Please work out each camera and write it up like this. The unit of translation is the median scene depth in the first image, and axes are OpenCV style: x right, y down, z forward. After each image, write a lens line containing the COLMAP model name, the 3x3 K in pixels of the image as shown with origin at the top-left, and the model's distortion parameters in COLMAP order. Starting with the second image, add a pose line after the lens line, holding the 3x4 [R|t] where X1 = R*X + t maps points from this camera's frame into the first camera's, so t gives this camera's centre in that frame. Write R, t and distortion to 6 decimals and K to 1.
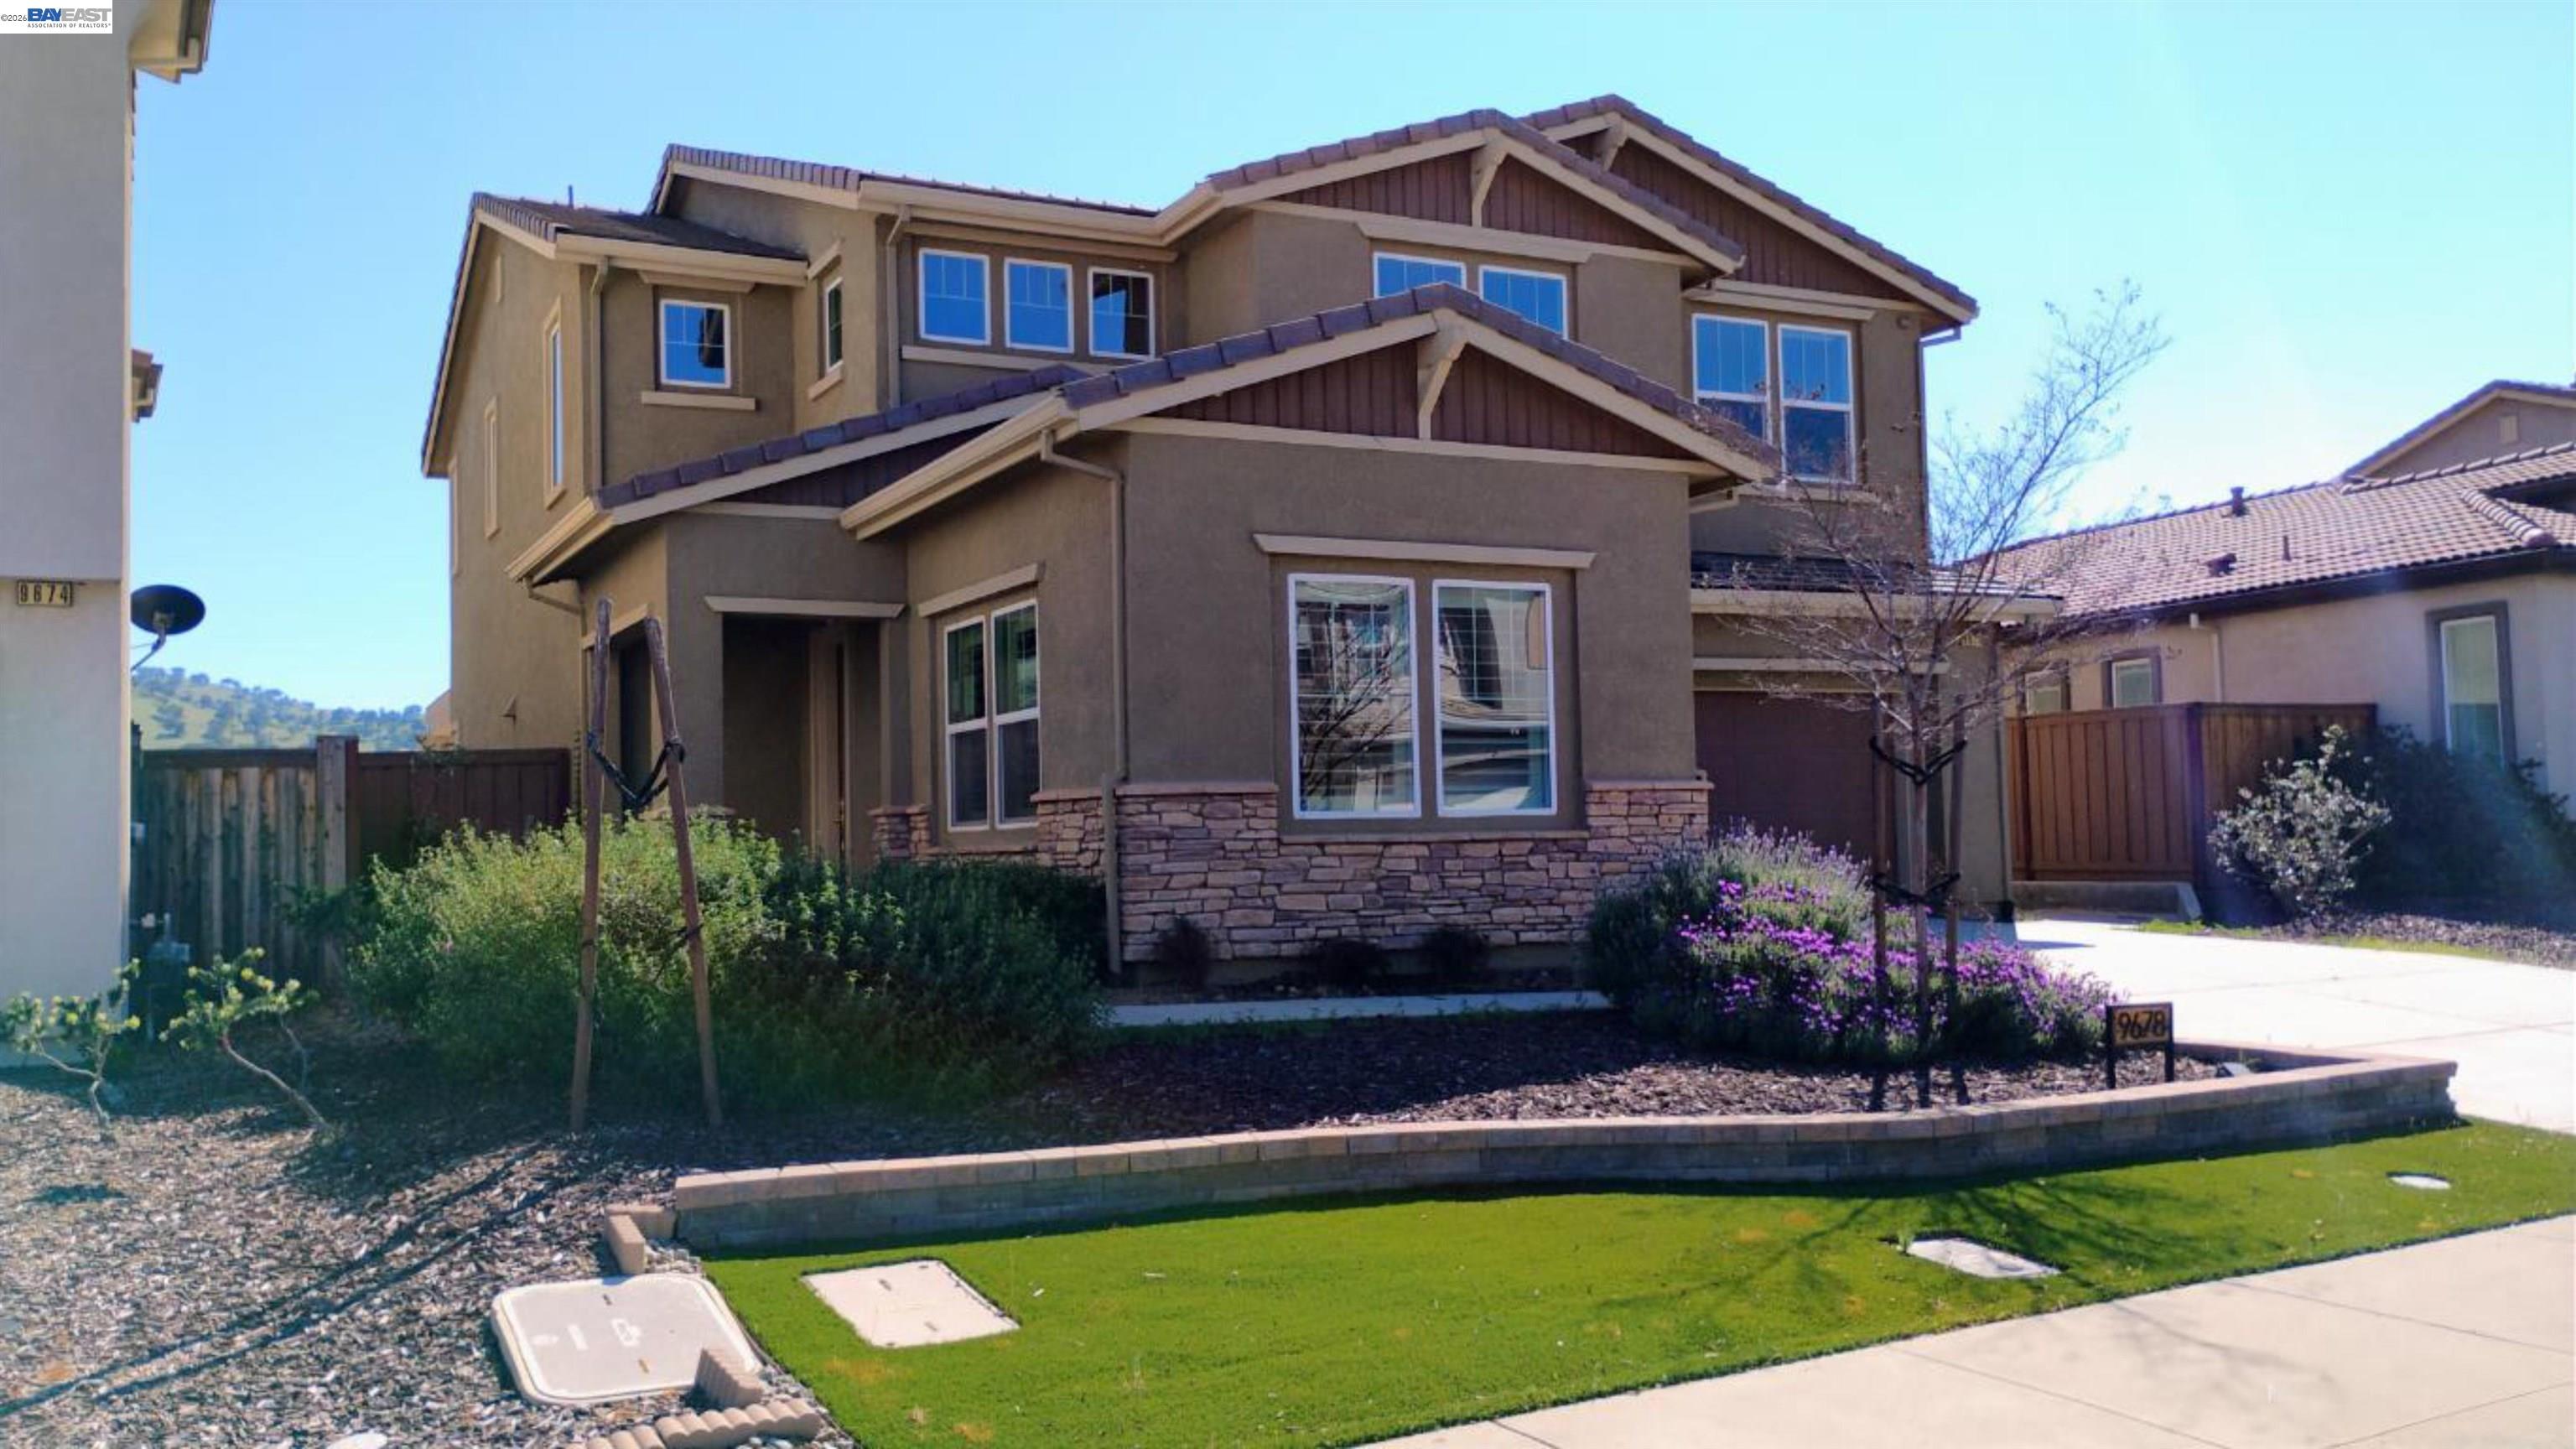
lens RADIAL K [[2149.1, 0, 1304.5], [0, 2149.1, 713.7], [0, 0, 1]] dist [0.058027, -0.074522]
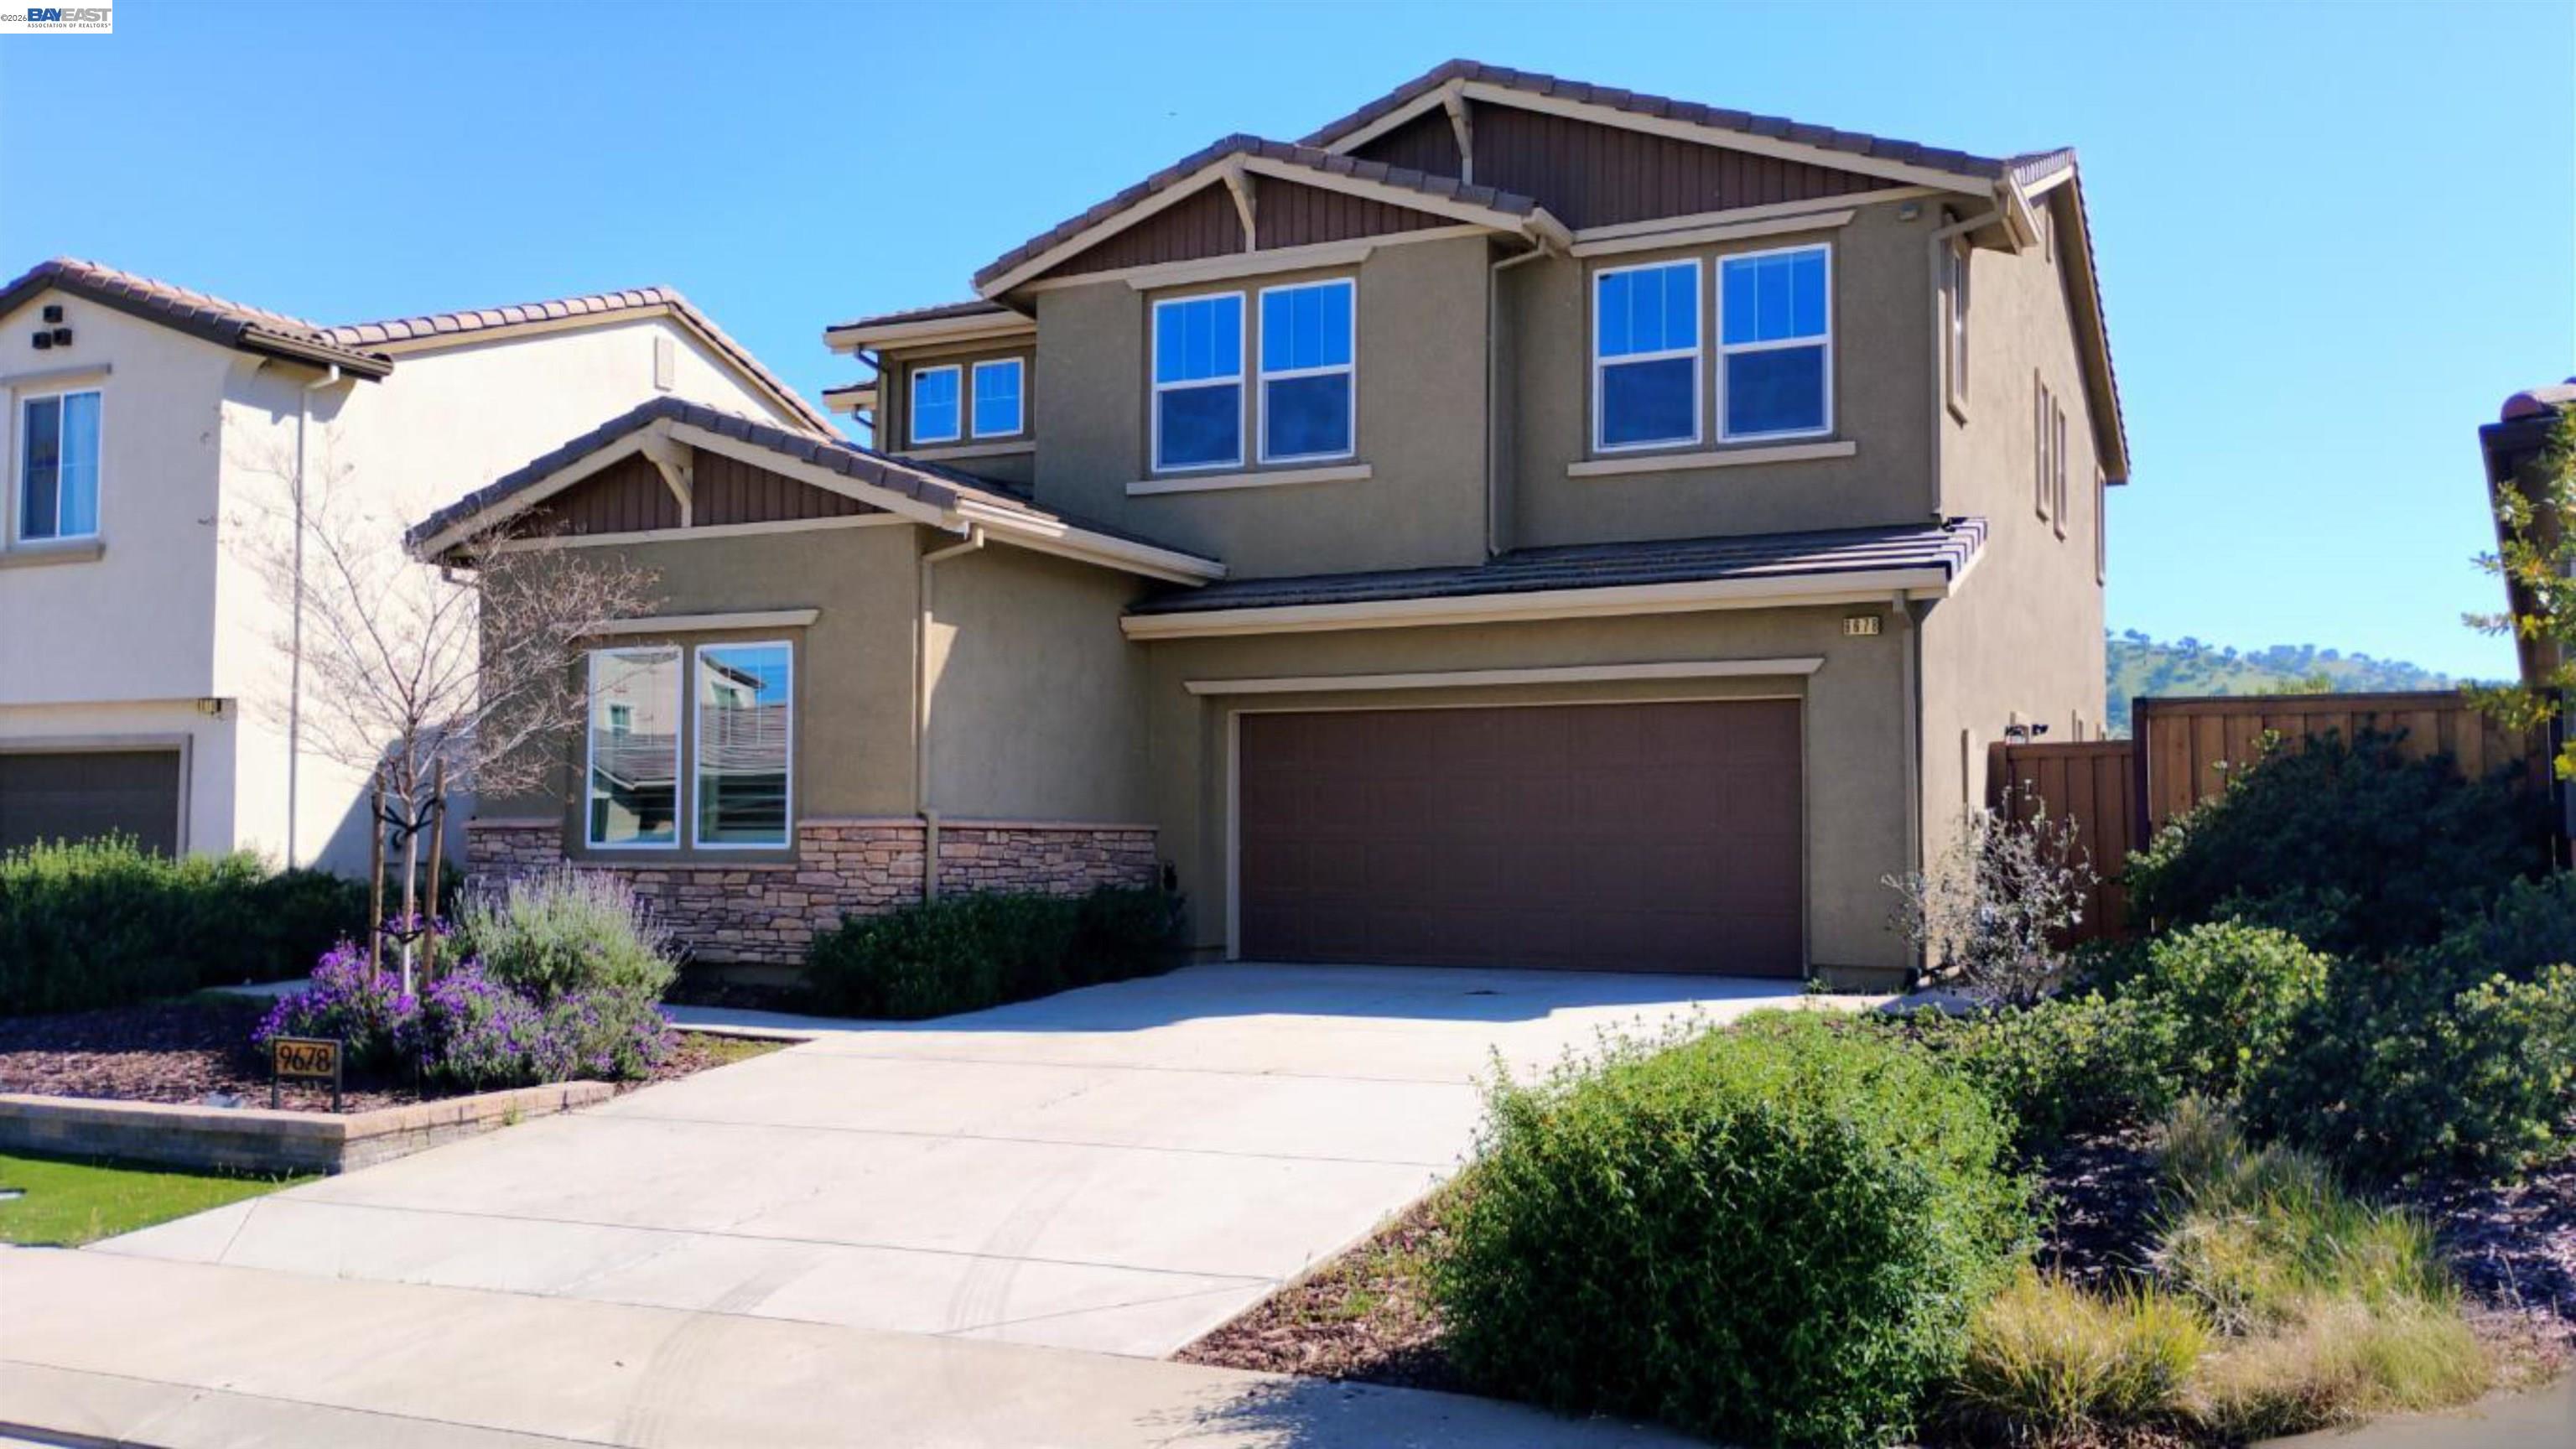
lens RADIAL K [[2149.1, 0, 1303.4], [0, 2149.1, 736.7], [0, 0, 1]] dist [0.058027, -0.074522]
pose [[0.599156, -0.014667, -0.800498, 1.157411], [0.032953, 0.999437, 0.006352, -0.009412], [0.799954, -0.030184, 0.599302, 0.541073]]
